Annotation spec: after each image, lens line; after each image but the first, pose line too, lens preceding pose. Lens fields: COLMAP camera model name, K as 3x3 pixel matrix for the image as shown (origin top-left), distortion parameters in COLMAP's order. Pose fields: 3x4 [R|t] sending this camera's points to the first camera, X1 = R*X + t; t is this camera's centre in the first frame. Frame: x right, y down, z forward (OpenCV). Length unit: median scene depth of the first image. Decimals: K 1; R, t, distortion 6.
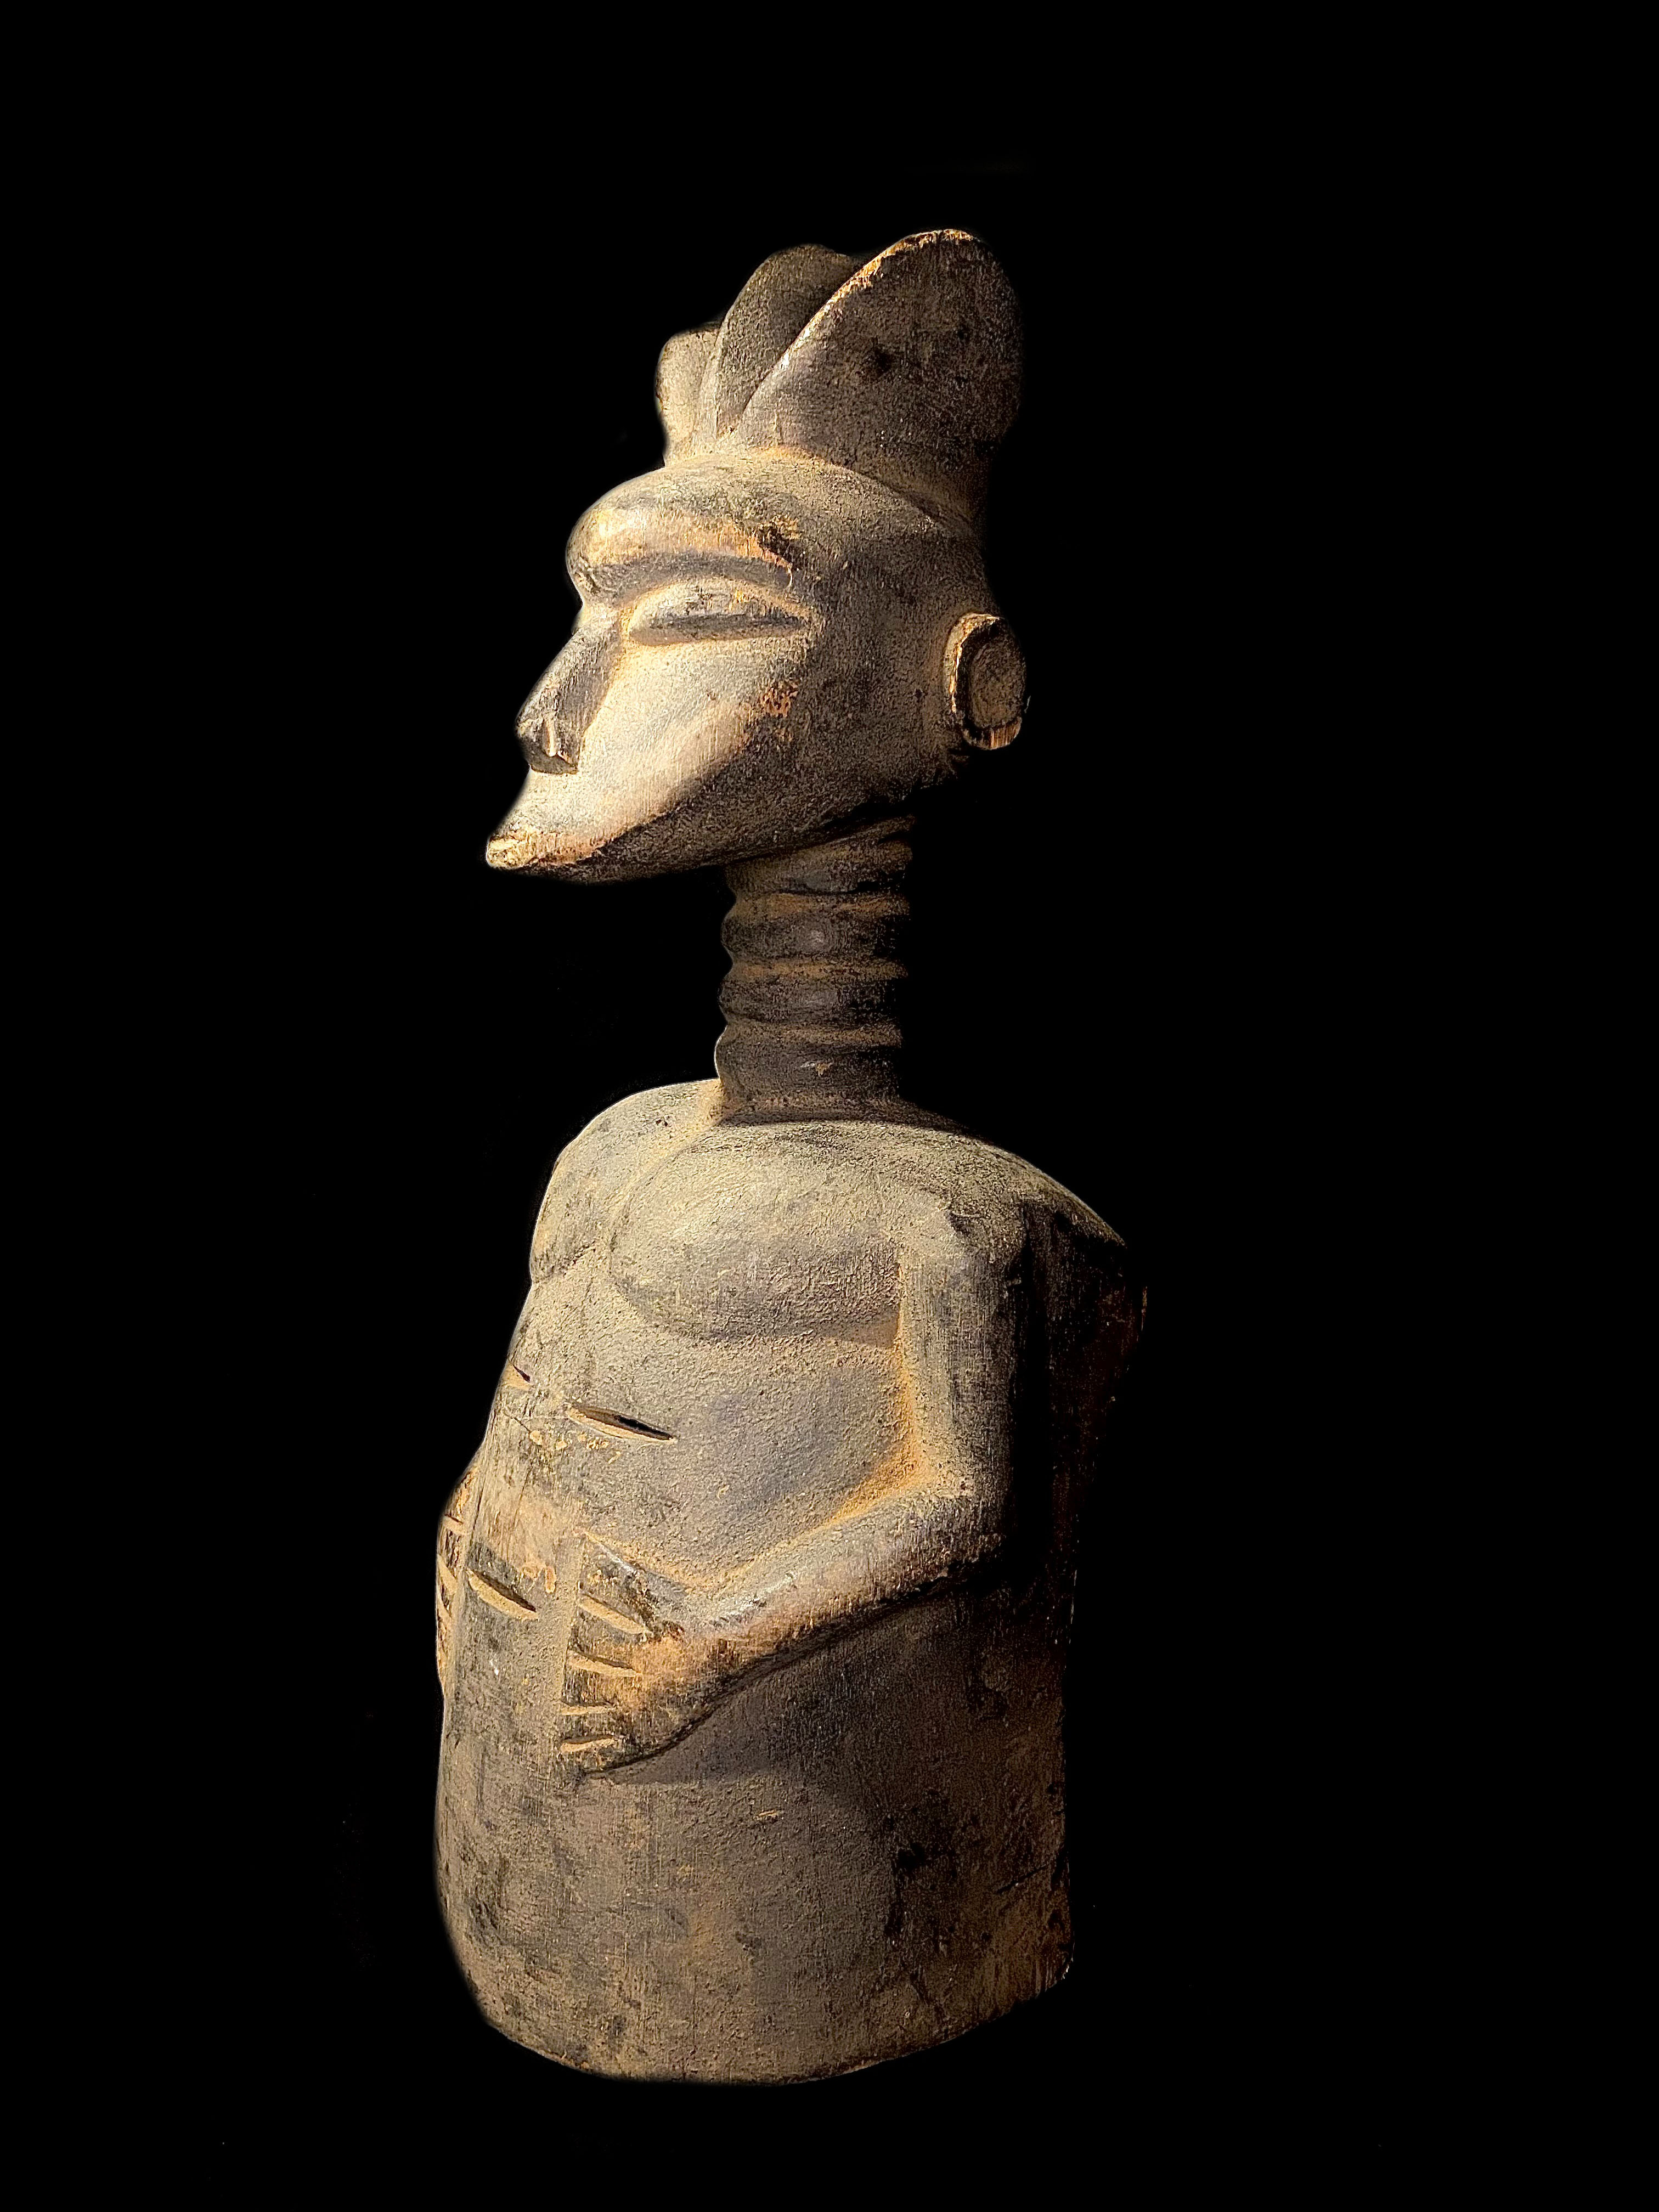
lens RADIAL K [[1730.3, 0, 857.3], [0, 1730.3, 1099.0], [0, 0, 1]] dist [0.002756, -0.030848]
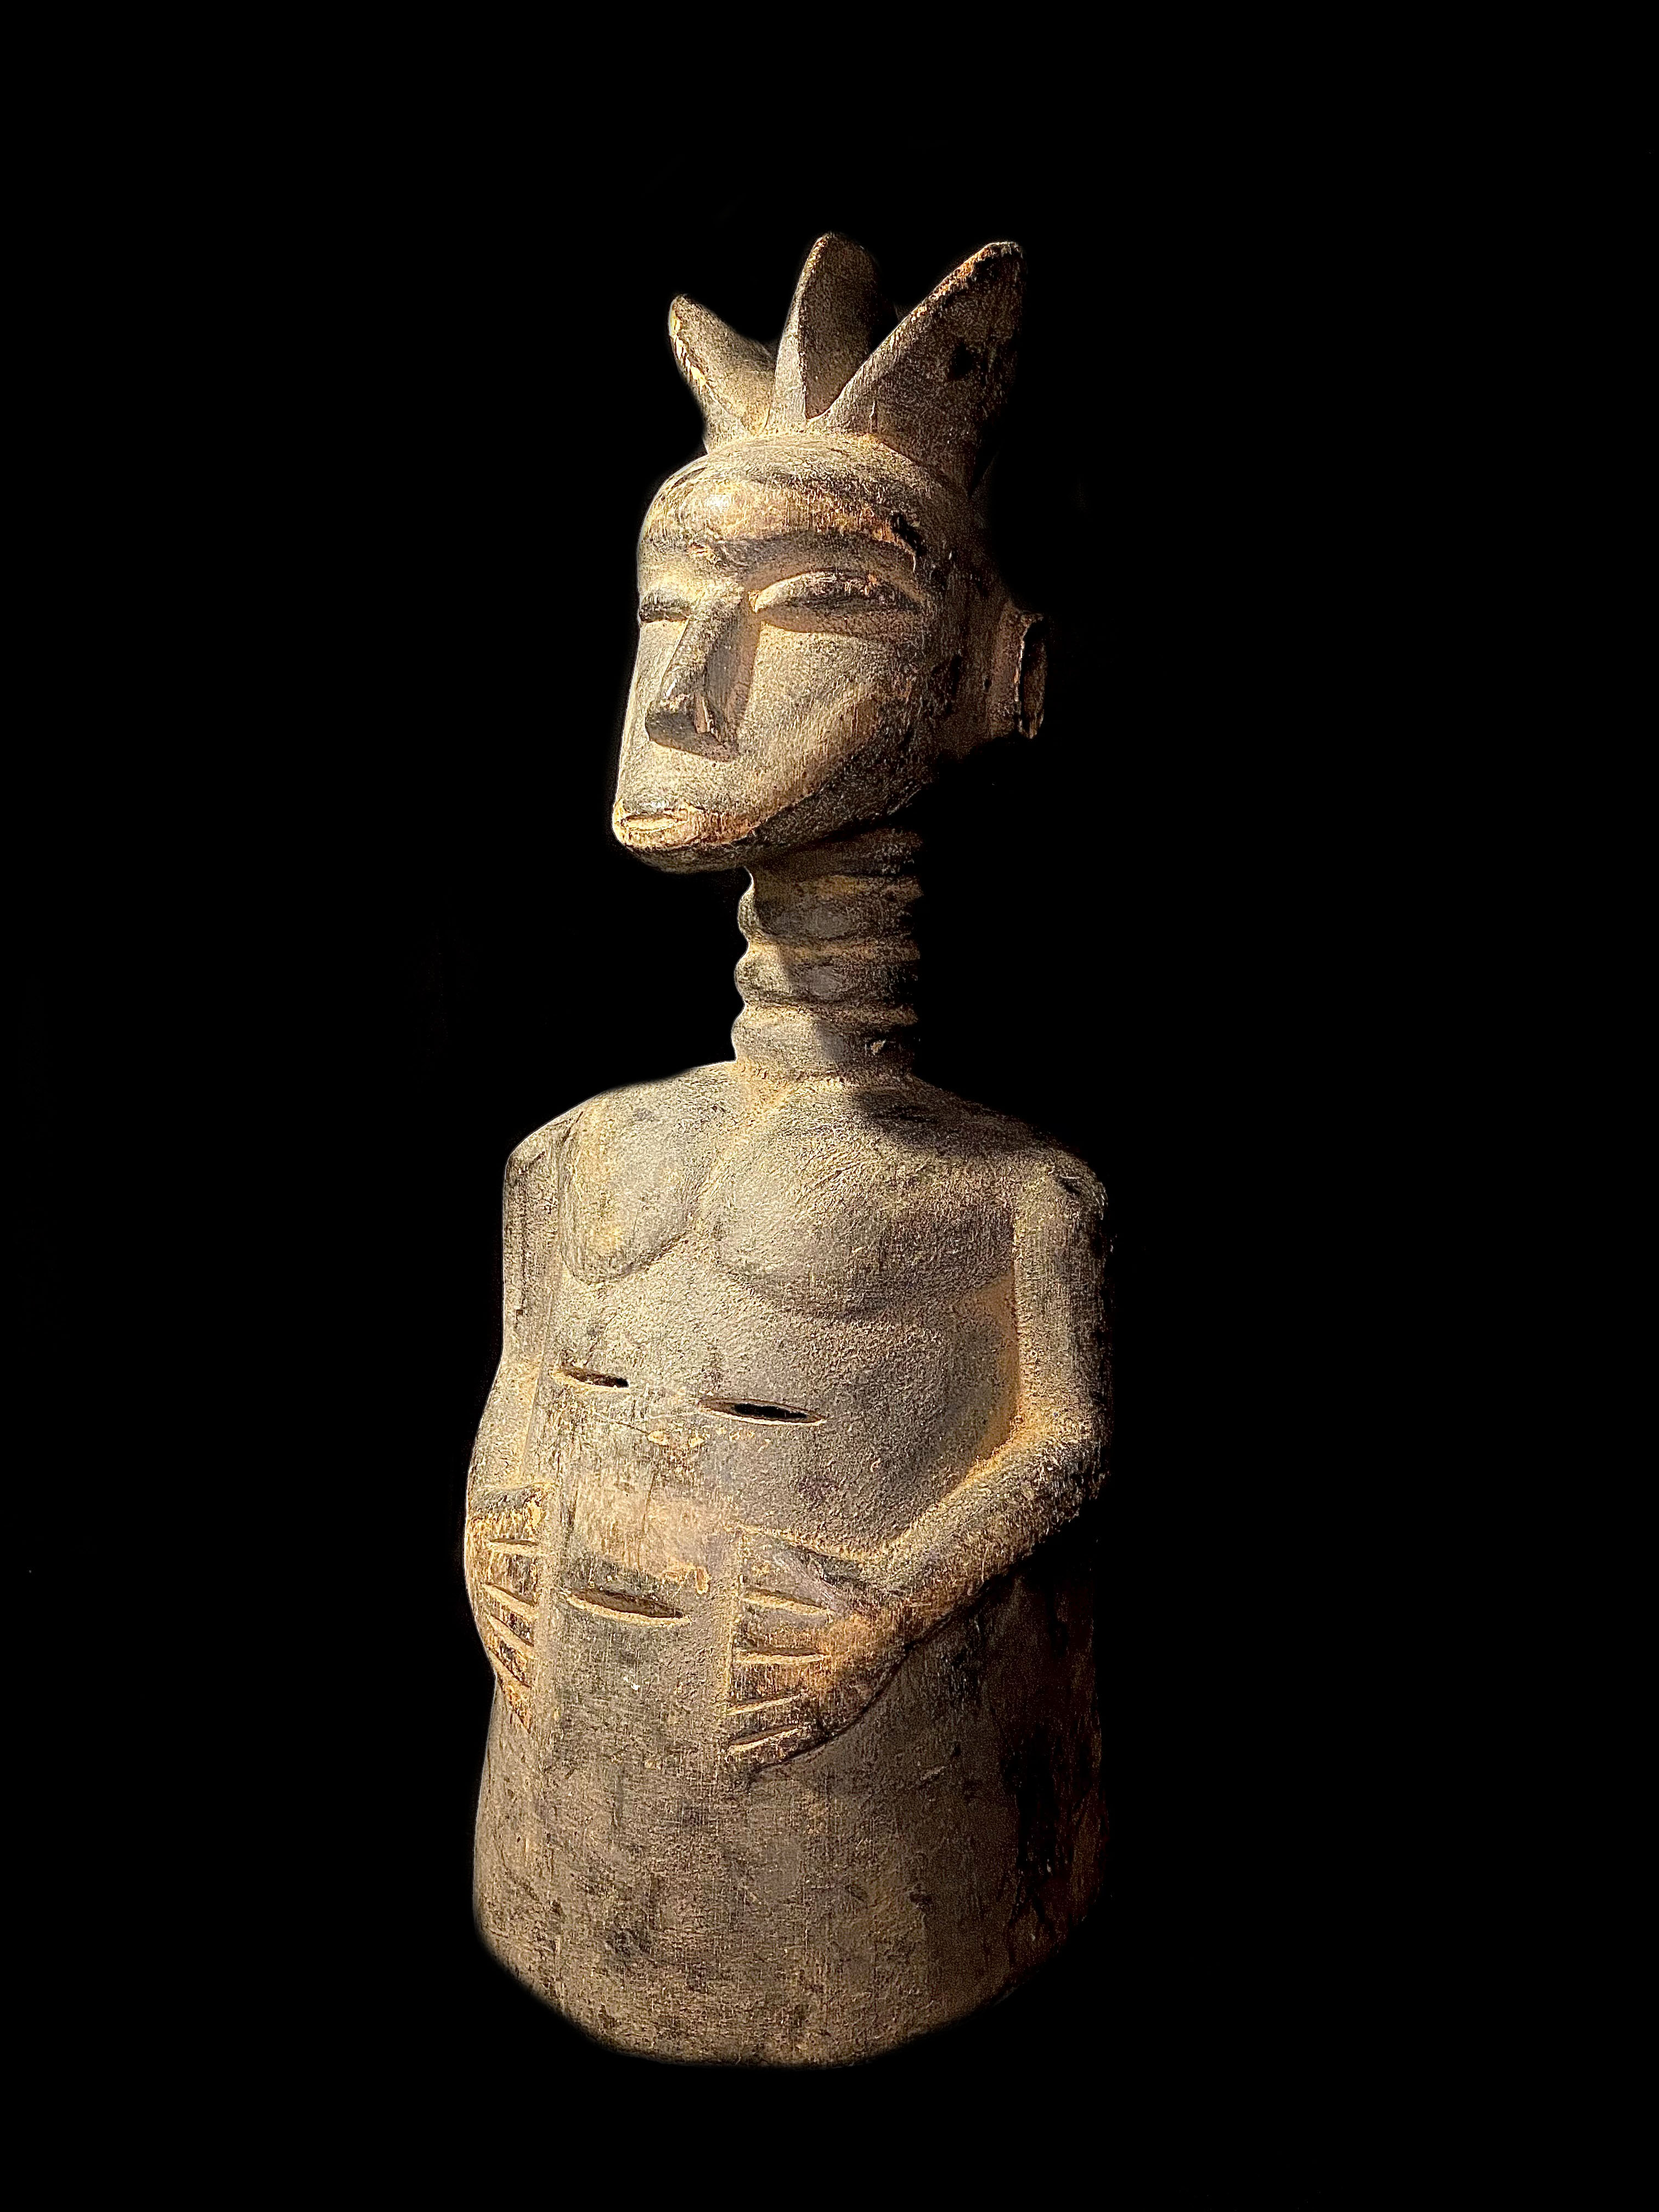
lens RADIAL K [[1730.3, 0, 849.8], [0, 1730.3, 1104.8], [0, 0, 1]] dist [0.002756, -0.030848]
pose [[0.920591, -0.051155, 0.387163, -0.467340], [0.048154, 0.998687, 0.017452, -0.002346], [-0.387548, 0.002577, 0.921846, 0.070642]]
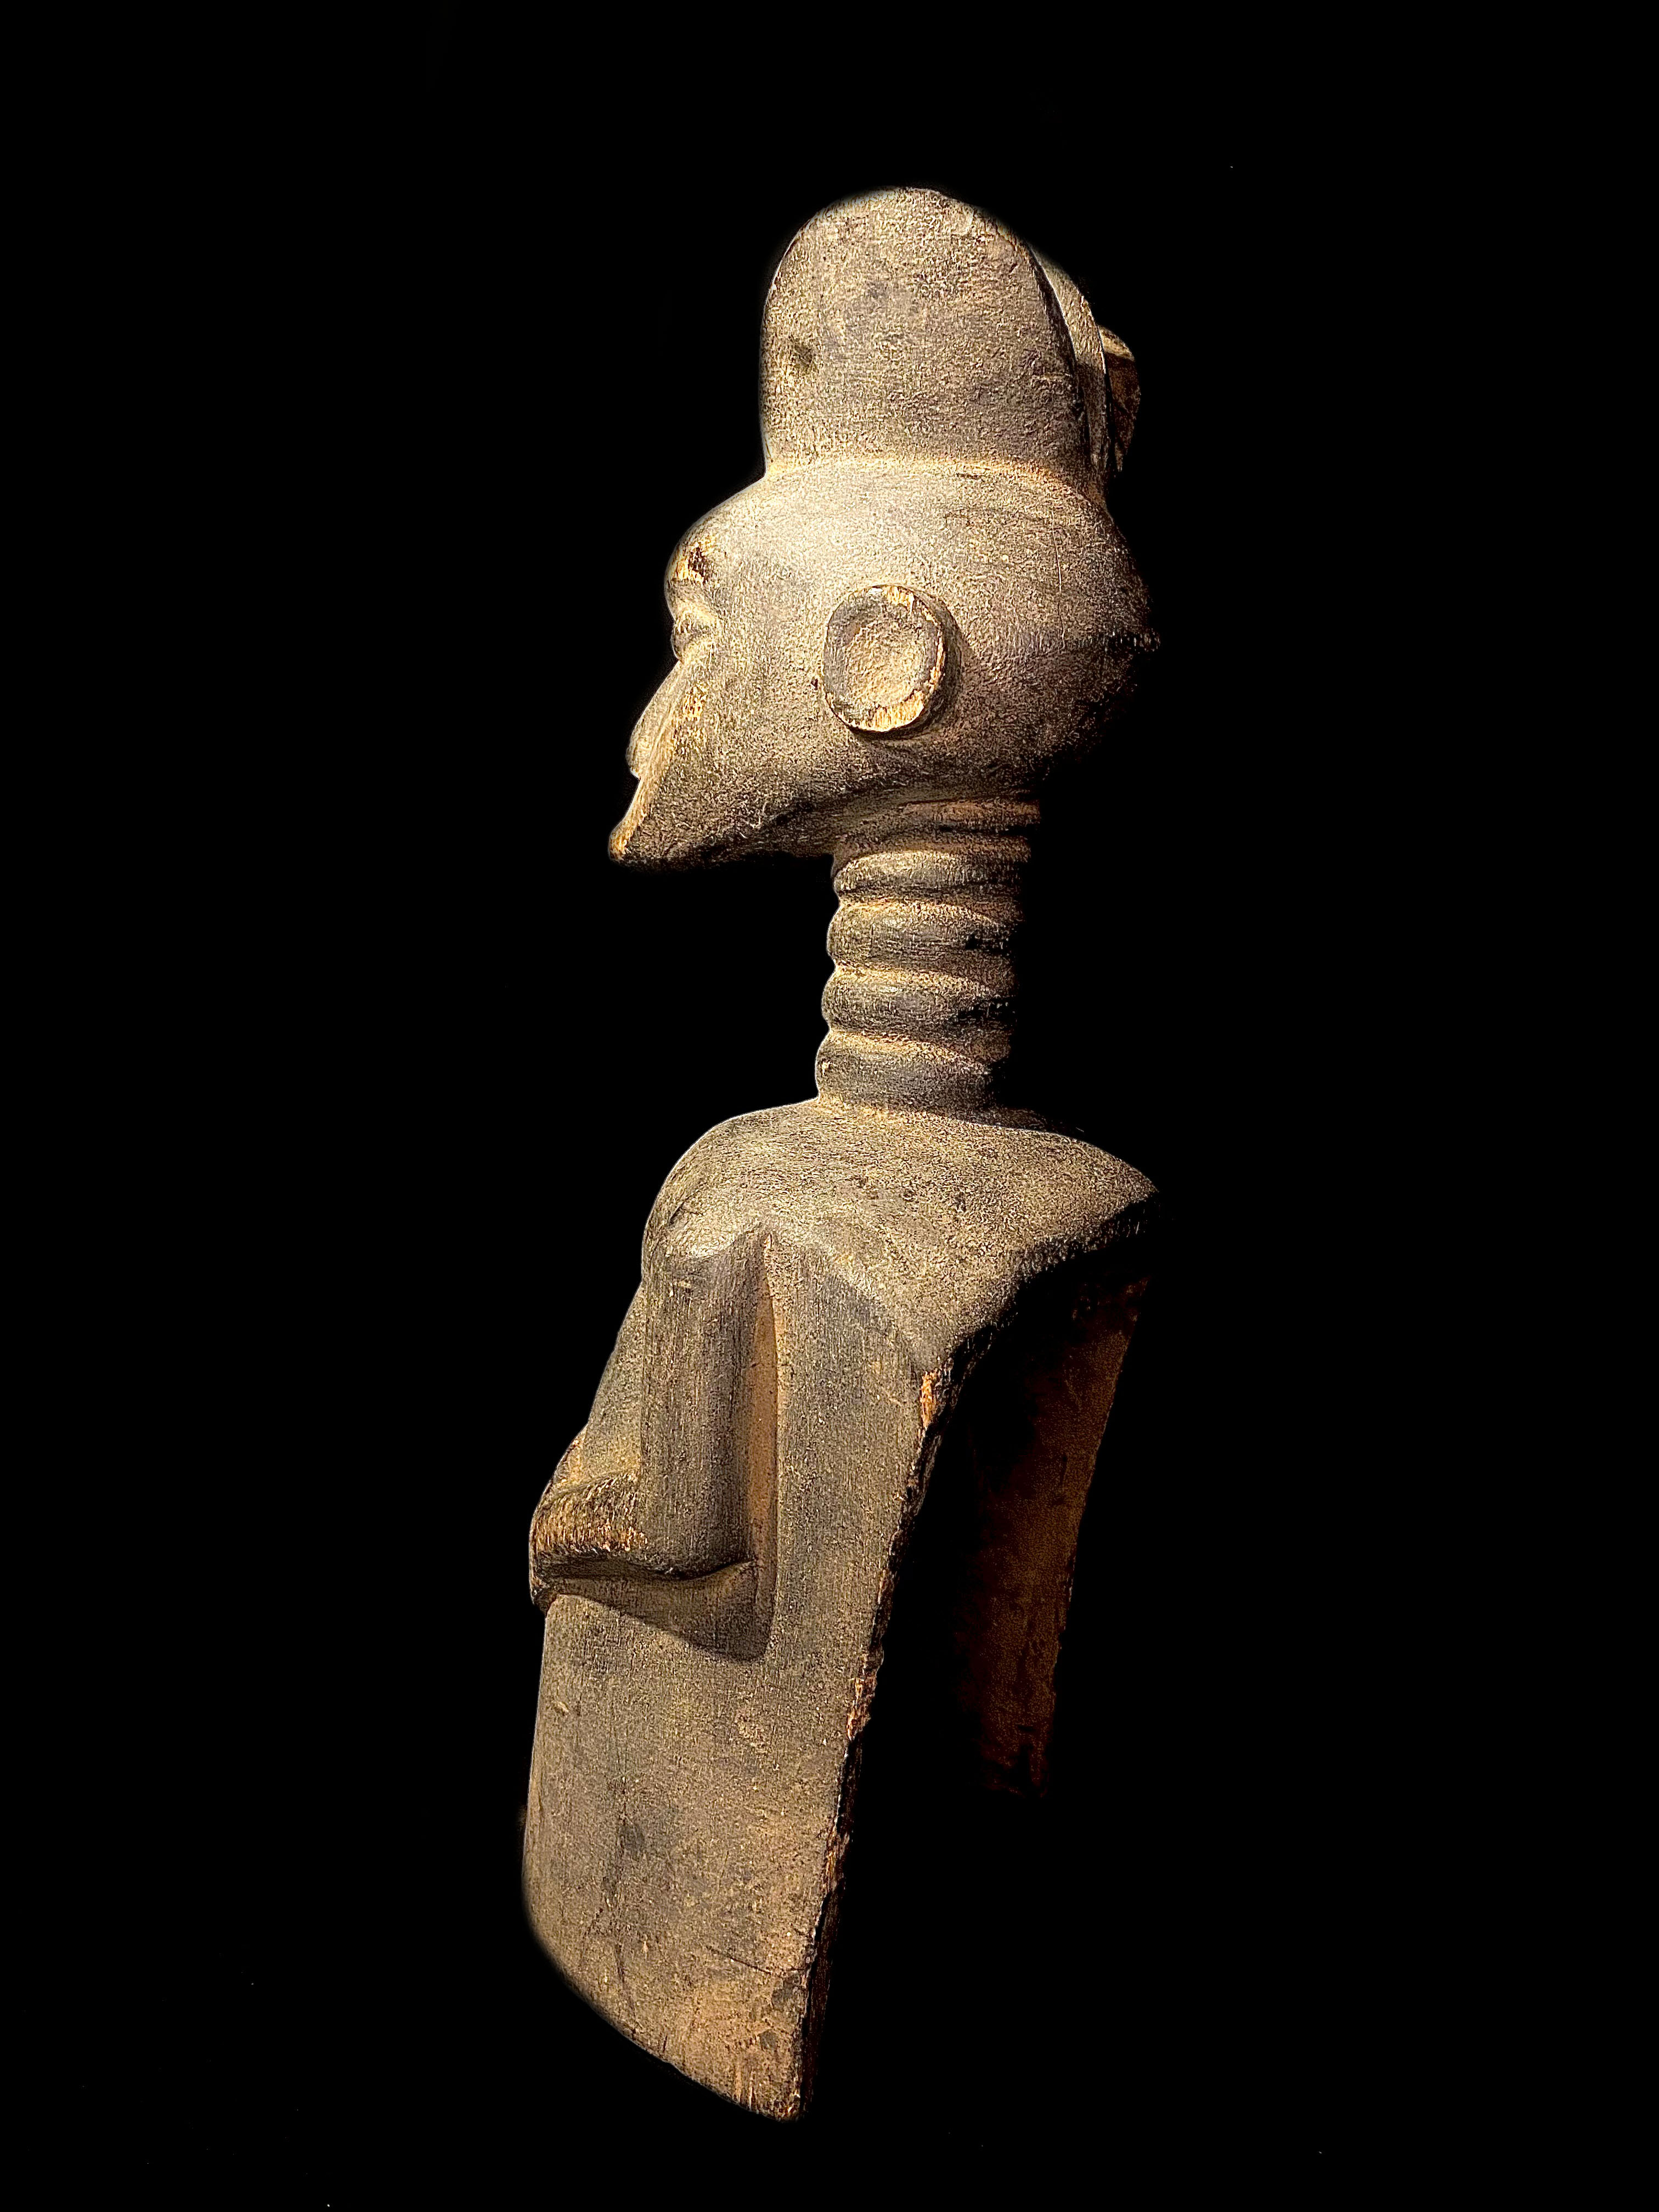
lens RADIAL K [[1730.3, 0, 836.7], [0, 1730.3, 1094.7], [0, 0, 1]] dist [0.002756, -0.030848]
pose [[0.294820, 0.107101, -0.949532, 1.001757], [-0.162146, 0.984895, 0.060745, -0.068634], [0.941695, 0.136054, 0.307733, 0.760652]]
